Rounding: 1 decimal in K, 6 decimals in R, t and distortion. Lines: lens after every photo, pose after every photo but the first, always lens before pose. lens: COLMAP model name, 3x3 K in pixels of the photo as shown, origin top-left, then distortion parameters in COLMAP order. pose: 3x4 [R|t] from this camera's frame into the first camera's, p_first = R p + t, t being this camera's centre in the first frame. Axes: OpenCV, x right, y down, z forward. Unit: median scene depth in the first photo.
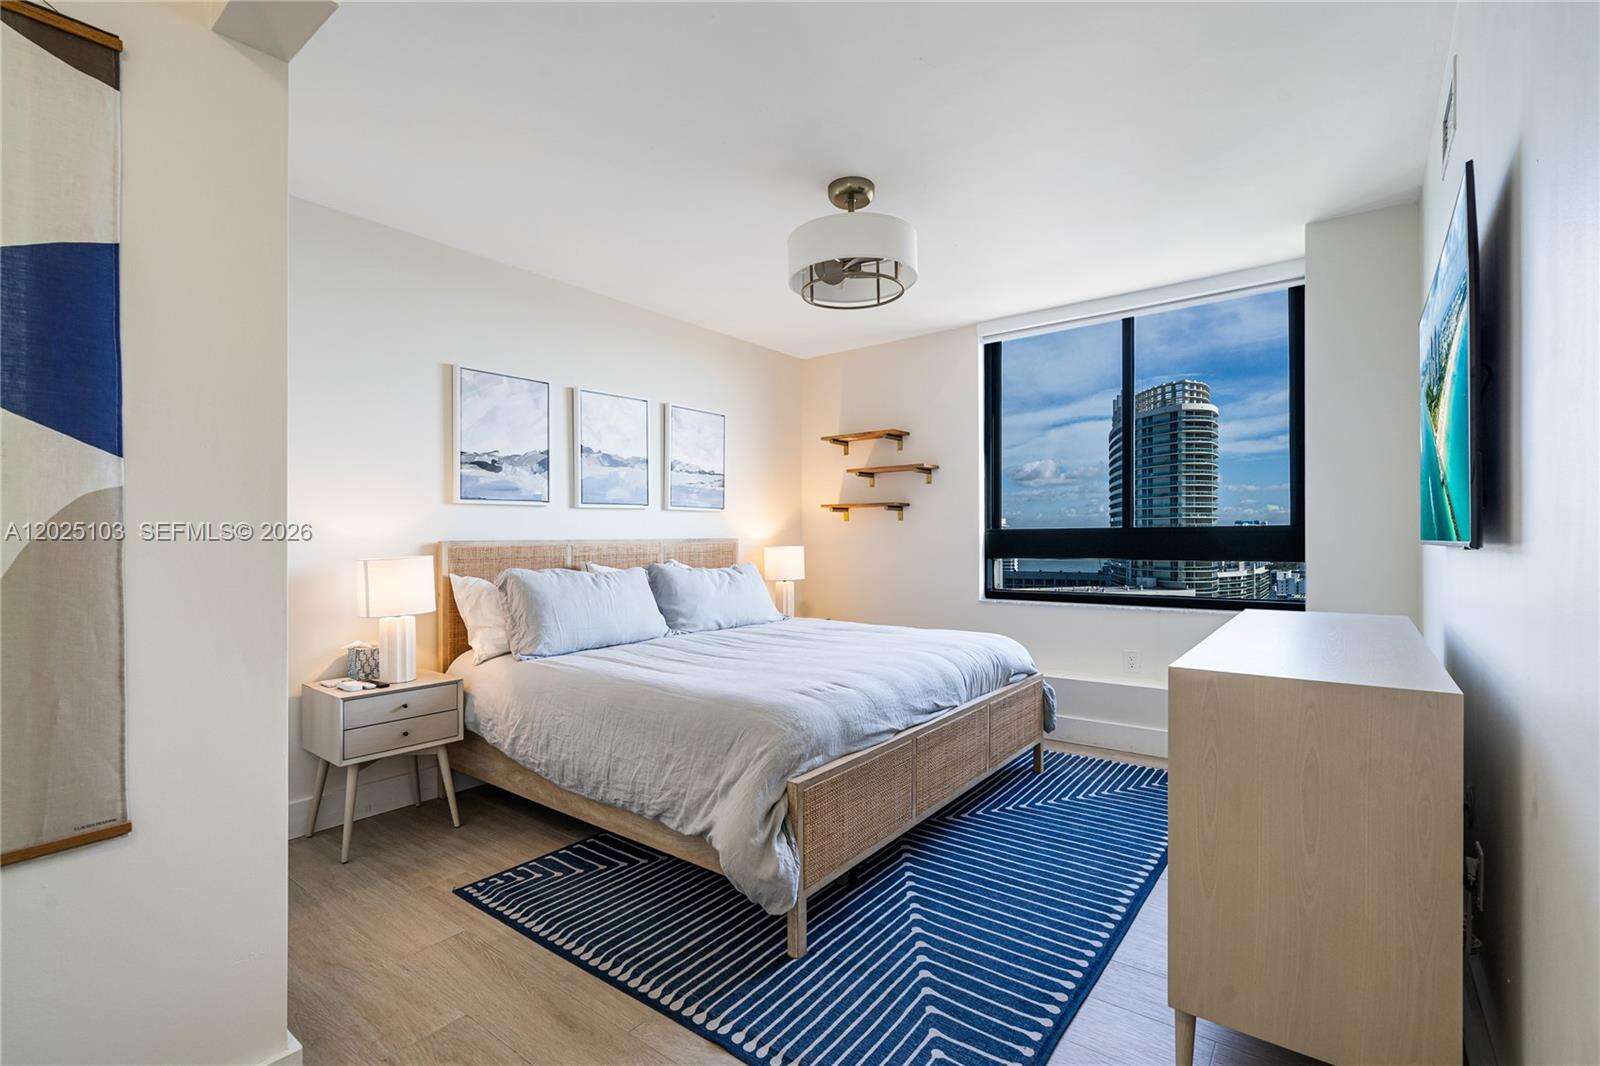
lens RADIAL K [[737.6, 0, 800.4], [0, 737.6, 547.4], [0, 0, 1]] dist [-0.002785, -0.000163]
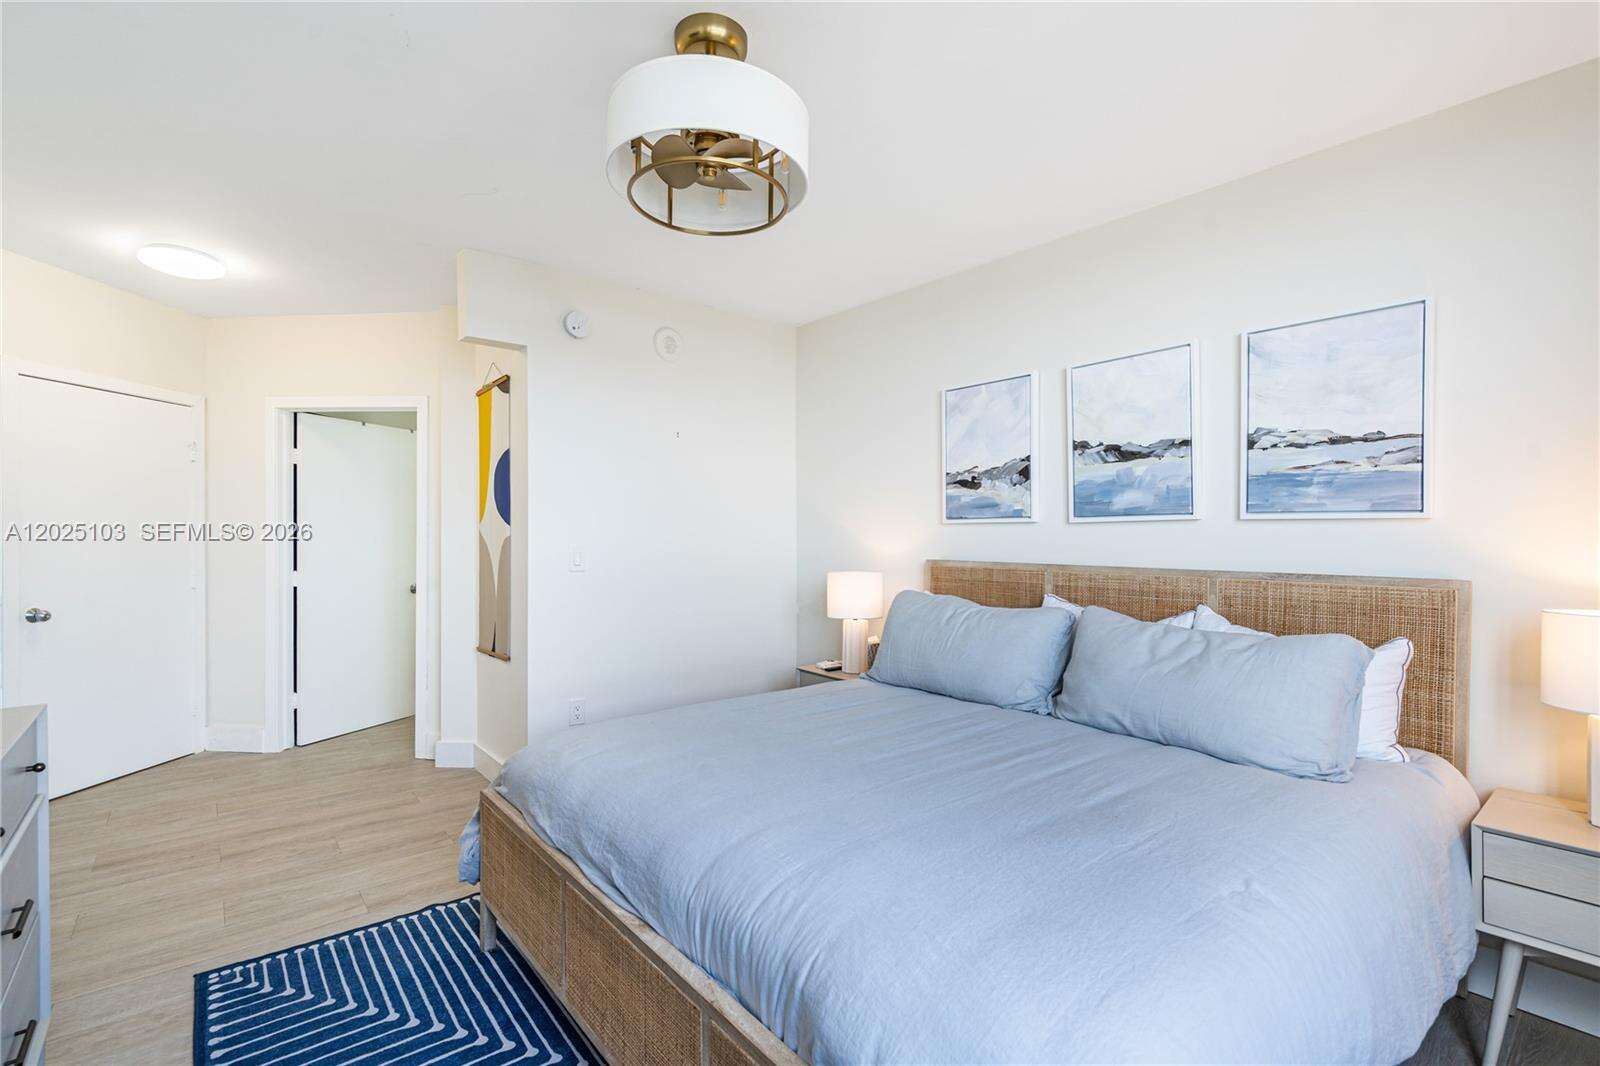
lens RADIAL K [[741.3, 0, 806.7], [0, 741.3, 535.8], [0, 0, 1]] dist [-0.001666, 0.000256]
pose [[-0.234117, 0.009821, -0.972159, 0.550615], [-0.016139, 0.999772, 0.013987, -0.050401], [0.972074, 0.018965, -0.233905, 0.987422]]
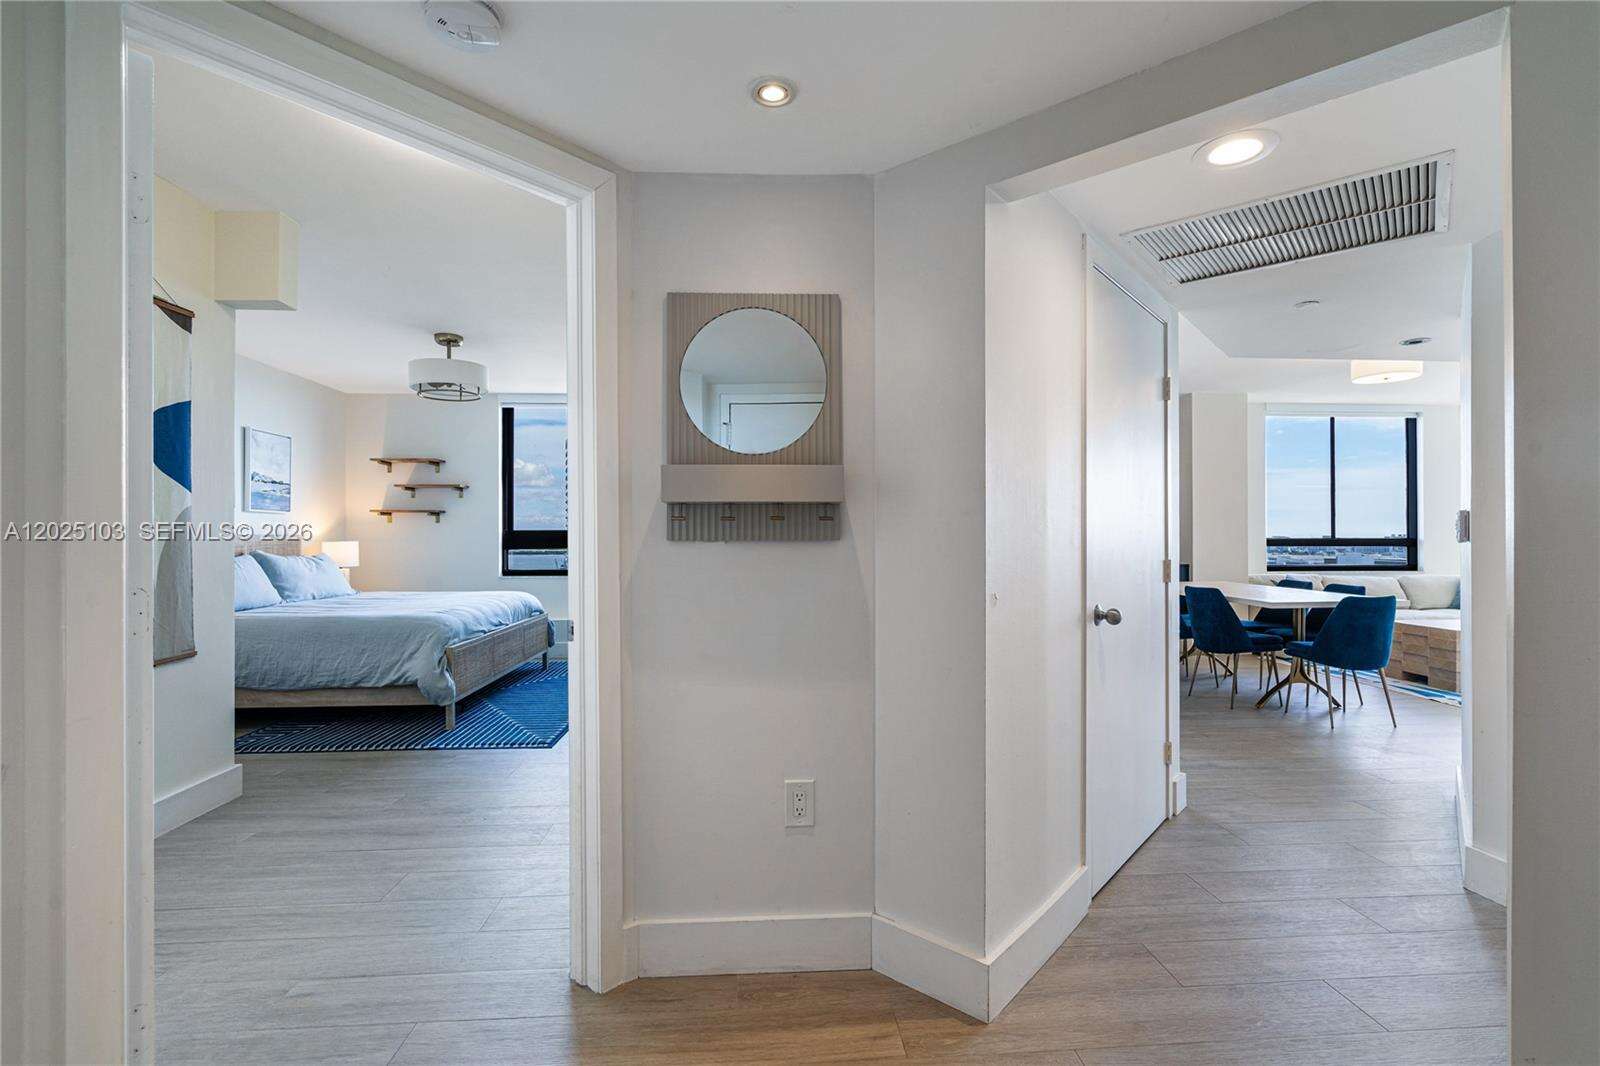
lens RADIAL K [[741.3, 0, 806.7], [0, 741.3, 535.8], [0, 0, 1]] dist [-0.001666, 0.000256]
pose [[0.755757, 0.006802, 0.654817, -0.351016], [0.006321, 0.999824, -0.017681, 0.023795], [-0.654821, 0.017502, 0.755581, -0.715326]]
